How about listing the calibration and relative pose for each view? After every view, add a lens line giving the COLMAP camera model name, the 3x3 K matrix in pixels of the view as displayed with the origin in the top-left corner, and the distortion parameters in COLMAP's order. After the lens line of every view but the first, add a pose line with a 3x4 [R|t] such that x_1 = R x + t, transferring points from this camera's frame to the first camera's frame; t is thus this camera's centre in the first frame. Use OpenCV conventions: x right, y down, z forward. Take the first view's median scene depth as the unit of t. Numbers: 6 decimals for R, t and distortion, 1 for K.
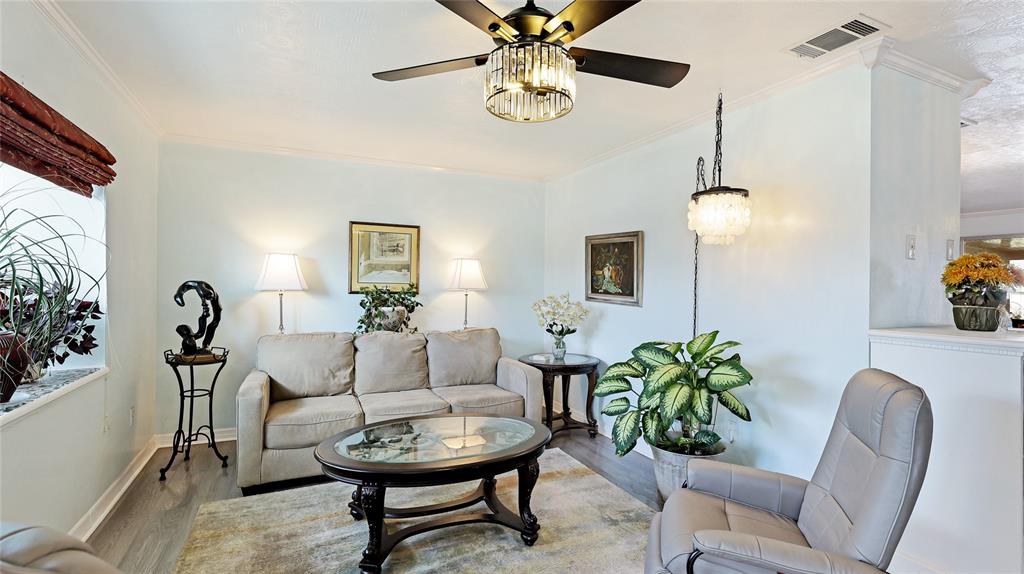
lens RADIAL K [[467.8, 0, 512.0], [0, 467.8, 287.0], [0, 0, 1]] dist [-0.000826, -0.000184]
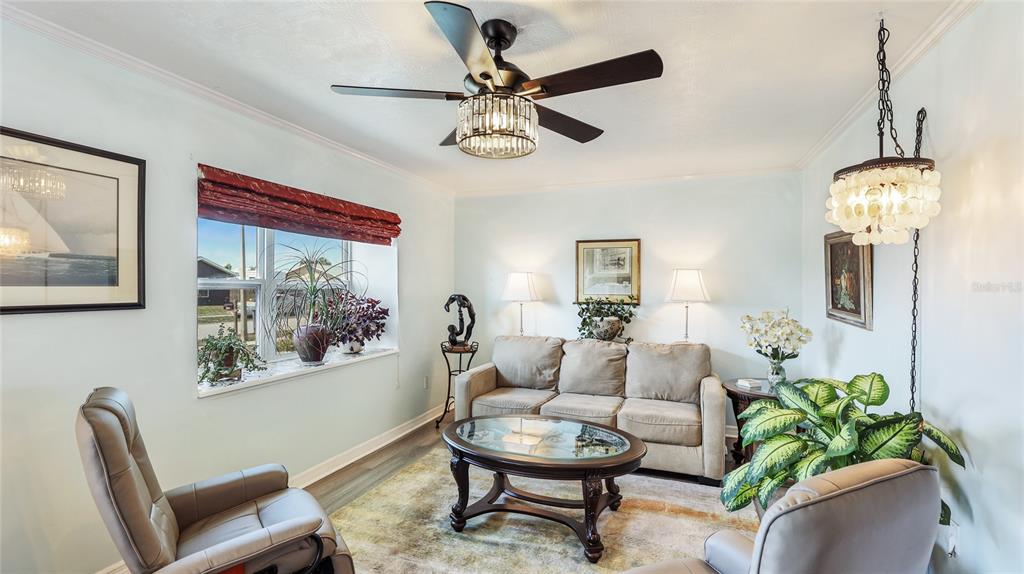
lens RADIAL K [[459.6, 0, 512.3], [0, 459.6, 285.3], [0, 0, 1]] dist [0.002167, 0.000131]
pose [[0.700863, -0.012427, -0.713188, 0.422160], [0.002779, 0.999888, -0.014692, -0.018681], [0.713291, 0.008315, 0.700819, 0.121986]]
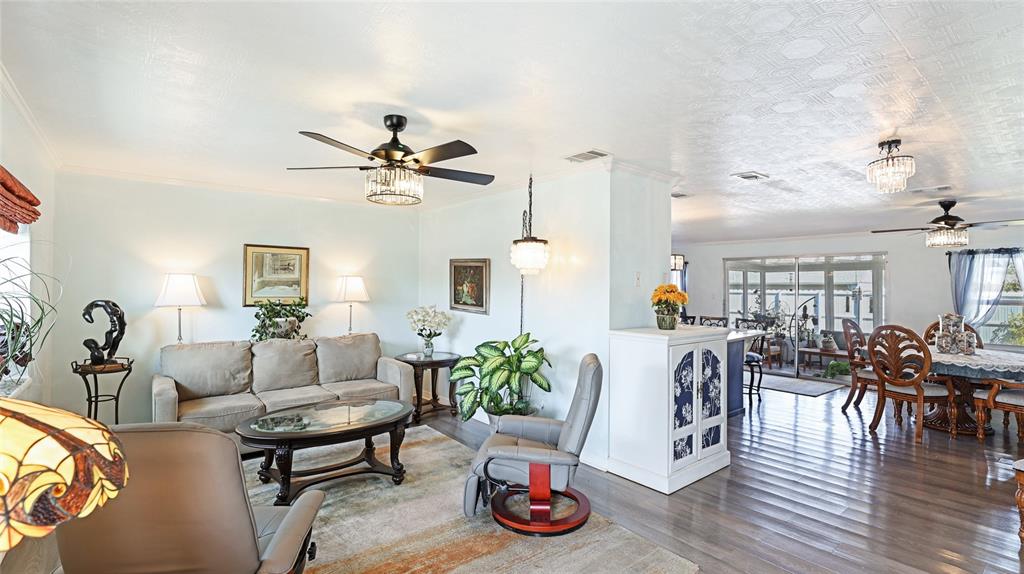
lens RADIAL K [[461.8, 0, 514.0], [0, 461.8, 281.8], [0, 0, 1]] dist [0.000178, -0.000285]
pose [[0.969536, 0.000312, 0.244950, 0.023363], [0.002163, 0.999949, -0.009837, -0.042308], [-0.244941, 0.010068, 0.969486, -0.326936]]
